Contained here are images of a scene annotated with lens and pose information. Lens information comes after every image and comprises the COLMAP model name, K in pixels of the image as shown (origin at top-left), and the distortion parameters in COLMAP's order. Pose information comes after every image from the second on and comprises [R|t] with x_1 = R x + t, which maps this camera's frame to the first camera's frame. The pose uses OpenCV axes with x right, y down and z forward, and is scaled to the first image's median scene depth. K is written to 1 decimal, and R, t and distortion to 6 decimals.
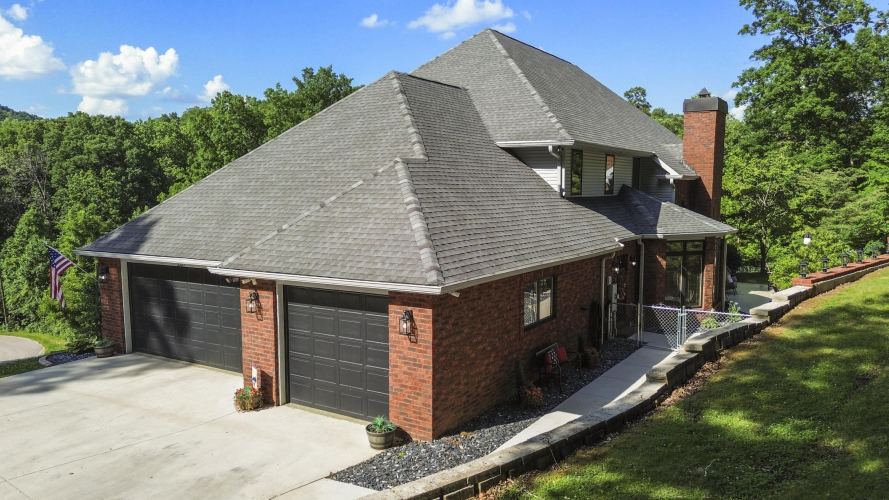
lens RADIAL K [[629.8, 0, 455.5], [0, 629.8, 248.7], [0, 0, 1]] dist [0.069121, -0.001471]
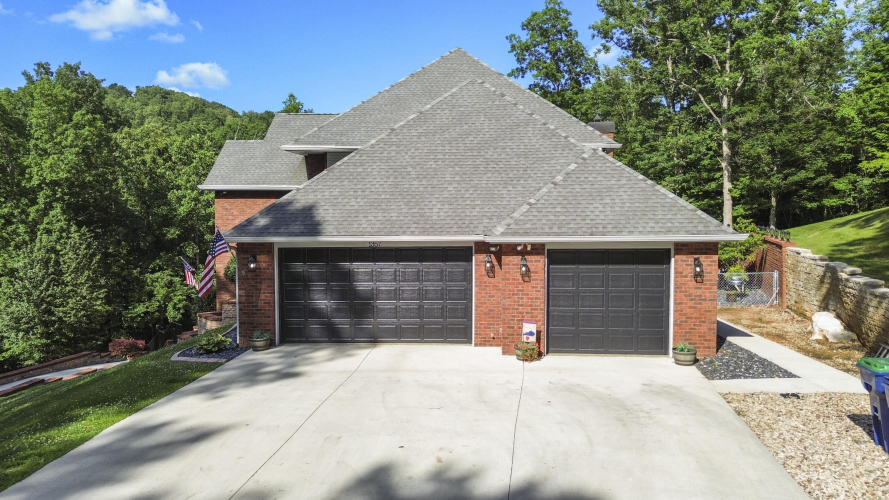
lens RADIAL K [[629.8, 0, 455.5], [0, 629.8, 248.7], [0, 0, 1]] dist [0.069121, -0.001471]
pose [[0.881307, -0.028199, 0.471703, -0.944750], [0.045117, 0.998679, -0.024593, 0.074053], [-0.470386, 0.042956, 0.881415, 0.063161]]
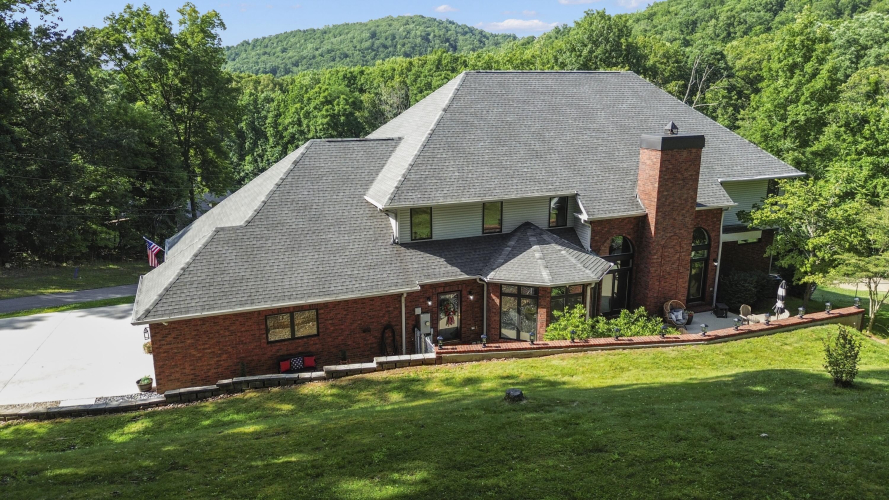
lens RADIAL K [[629.8, 0, 455.5], [0, 629.8, 248.7], [0, 0, 1]] dist [0.069121, -0.001471]
pose [[0.822105, 0.146087, -0.550275, 1.111877], [-0.059727, 0.983316, 0.171819, -0.338911], [0.566194, -0.108387, 0.817114, -0.020414]]
